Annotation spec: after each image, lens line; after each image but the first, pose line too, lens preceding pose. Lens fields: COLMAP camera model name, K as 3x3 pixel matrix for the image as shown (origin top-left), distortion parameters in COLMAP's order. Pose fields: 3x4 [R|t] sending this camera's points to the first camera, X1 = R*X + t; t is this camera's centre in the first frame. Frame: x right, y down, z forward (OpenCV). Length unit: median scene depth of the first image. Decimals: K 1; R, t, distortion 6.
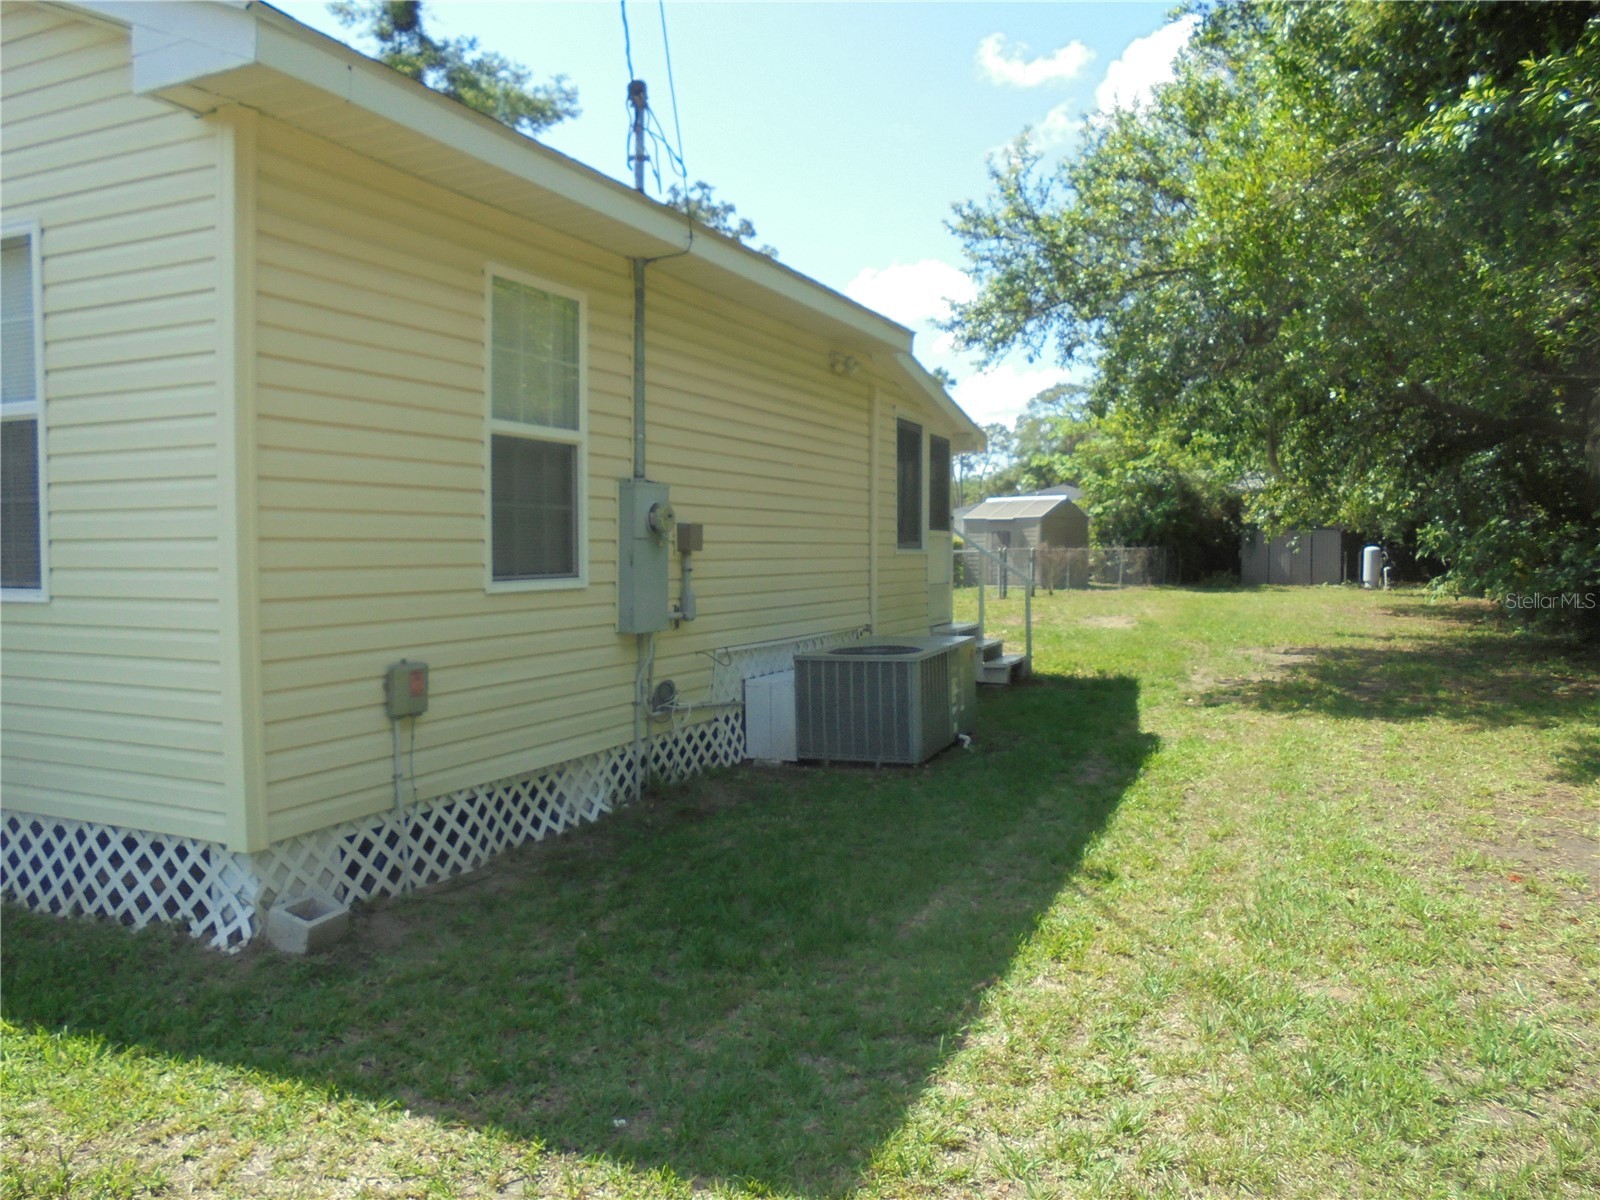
lens RADIAL K [[1240.5, 0, 811.9], [0, 1240.5, 595.0], [0, 0, 1]] dist [-0.146055, 0.151782]
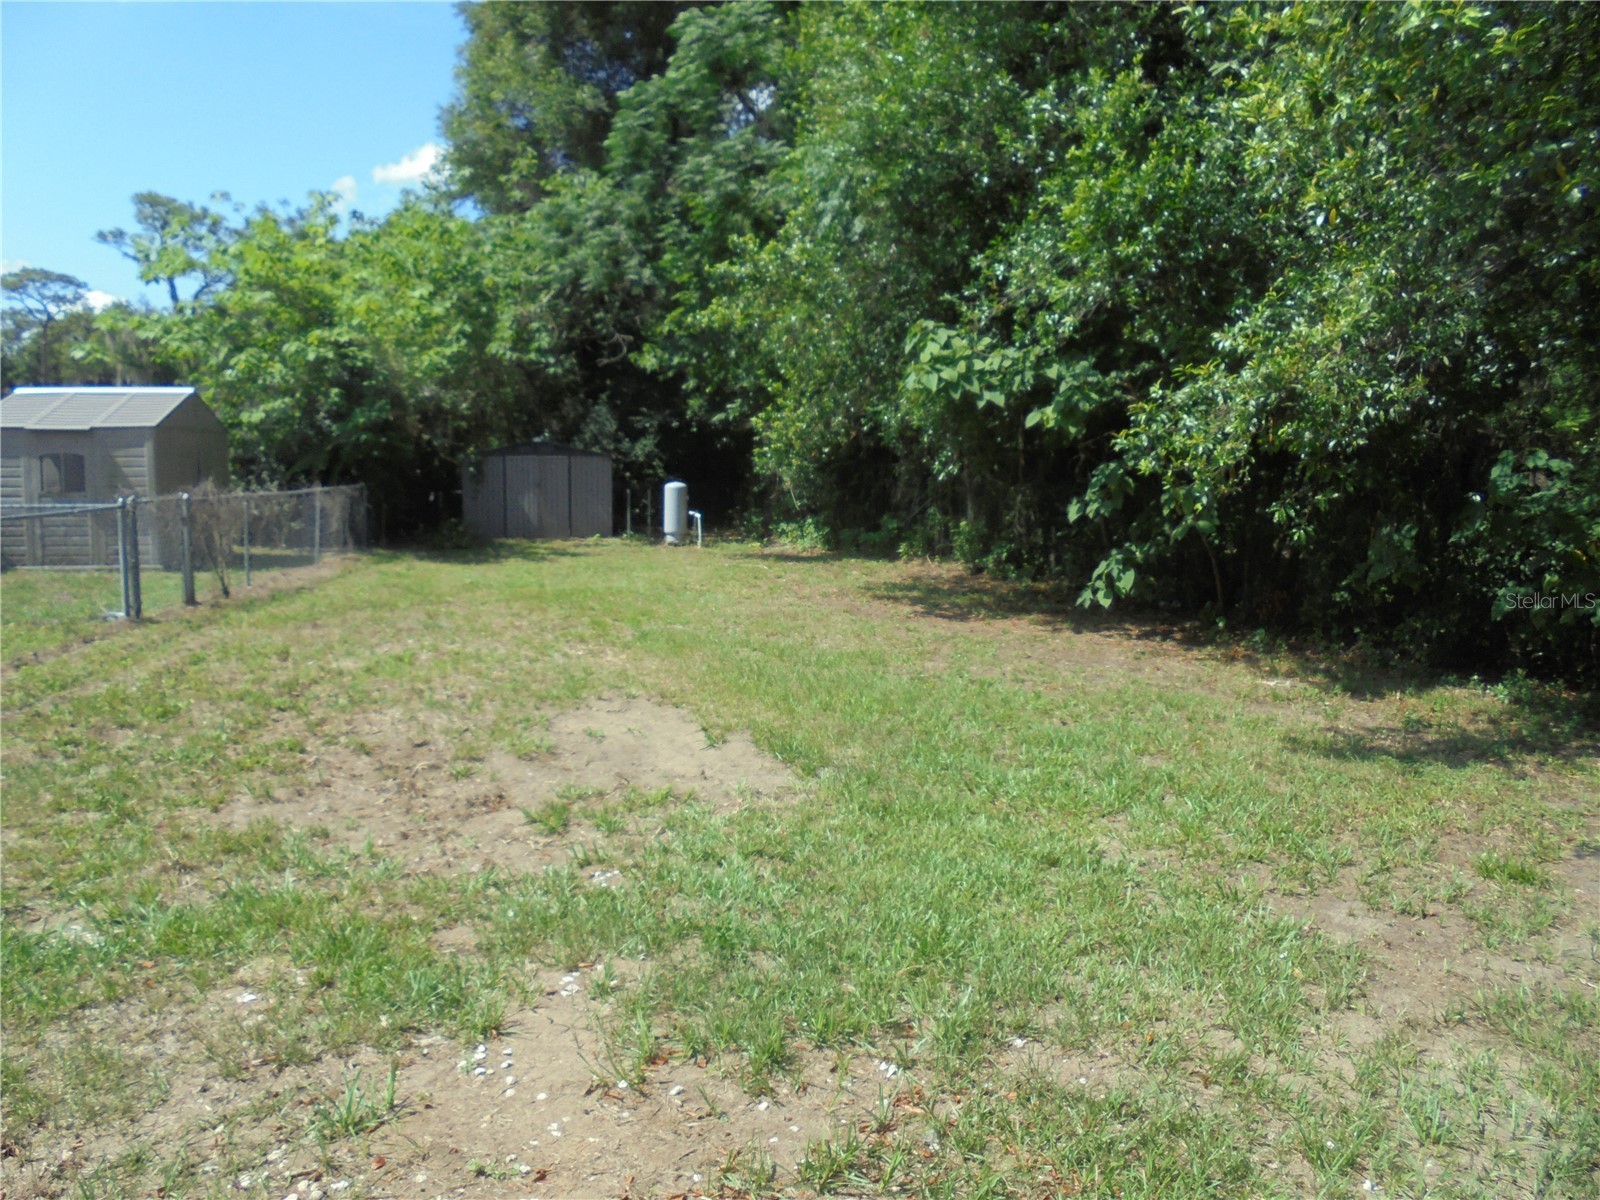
lens RADIAL K [[1240.5, 0, 811.9], [0, 1240.5, 595.0], [0, 0, 1]] dist [-0.146055, 0.151782]
pose [[0.716023, -0.064954, 0.695049, 0.035795], [0.017029, 0.996991, 0.075628, -0.027290], [-0.697869, -0.042316, 0.714974, 0.446386]]
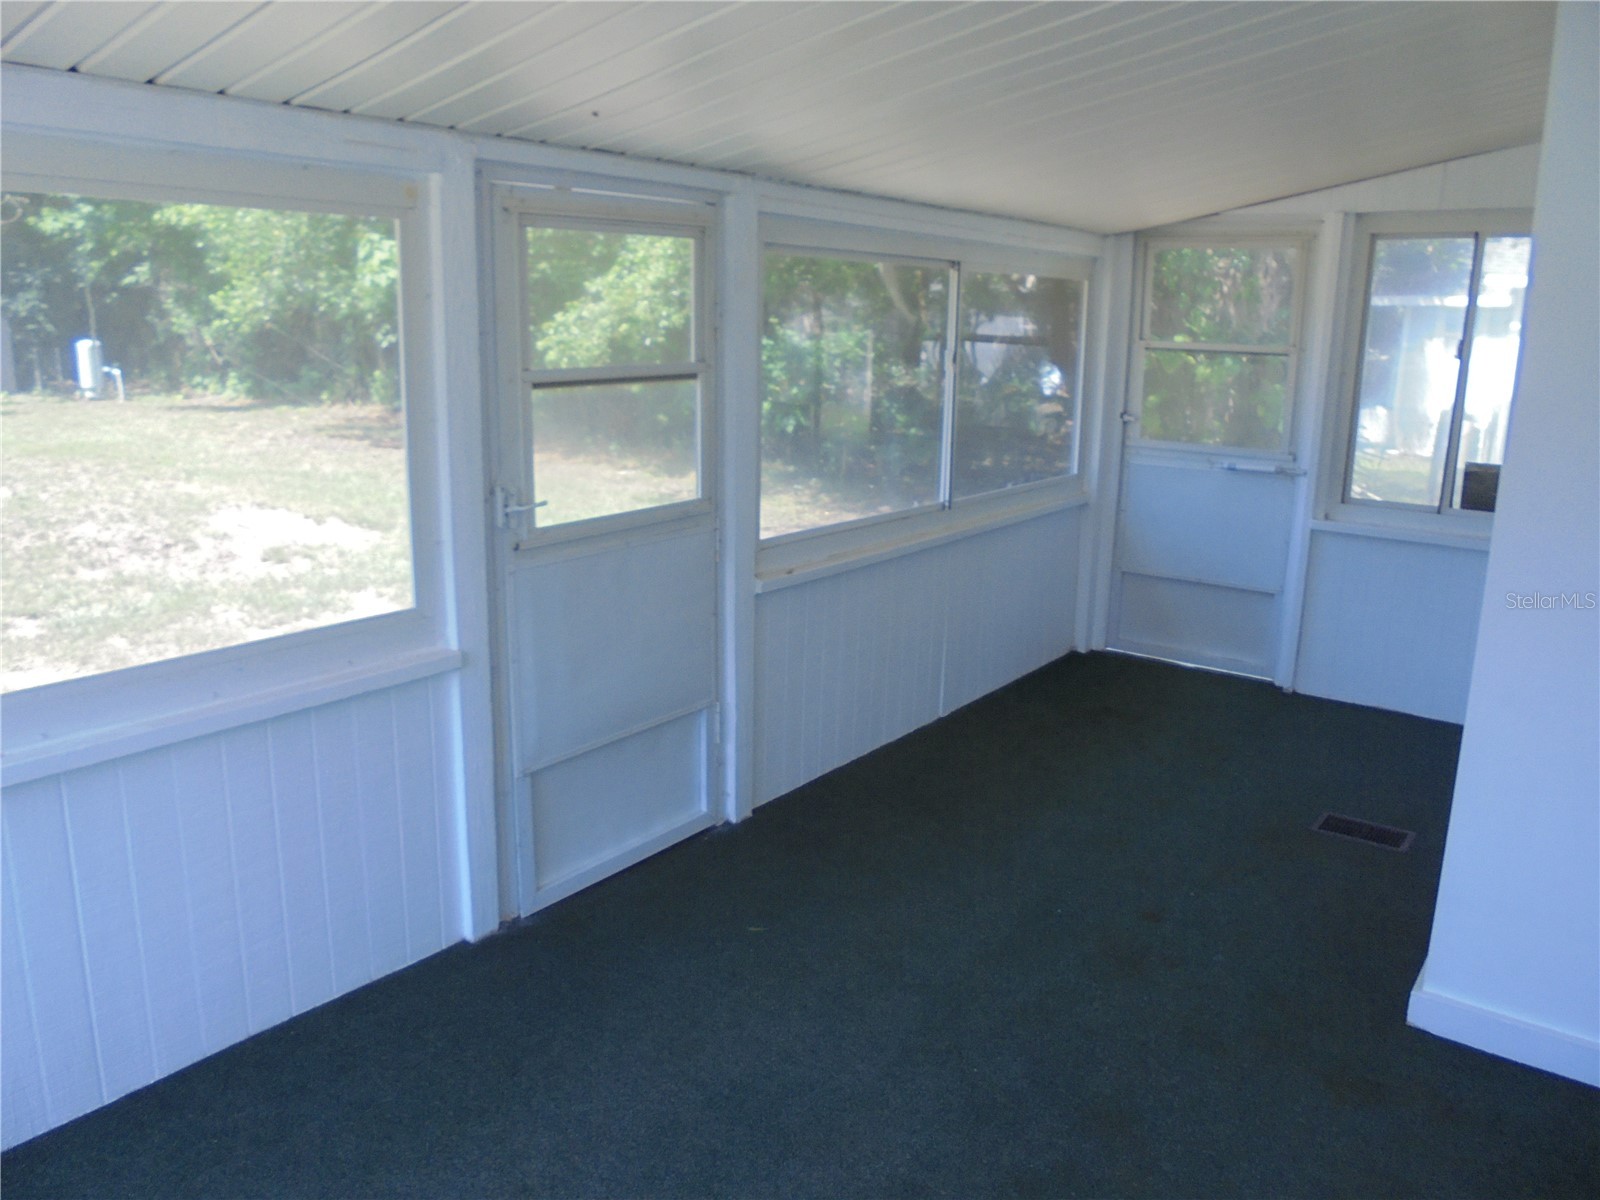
lens RADIAL K [[1240.5, 0, 811.9], [0, 1240.5, 595.0], [0, 0, 1]] dist [-0.146055, 0.151782]
pose [[0.276173, -0.219227, 0.935771, -0.118154], [0.020185, 0.974746, 0.222401, -0.041245], [-0.960896, -0.042533, 0.273624, 0.375876]]
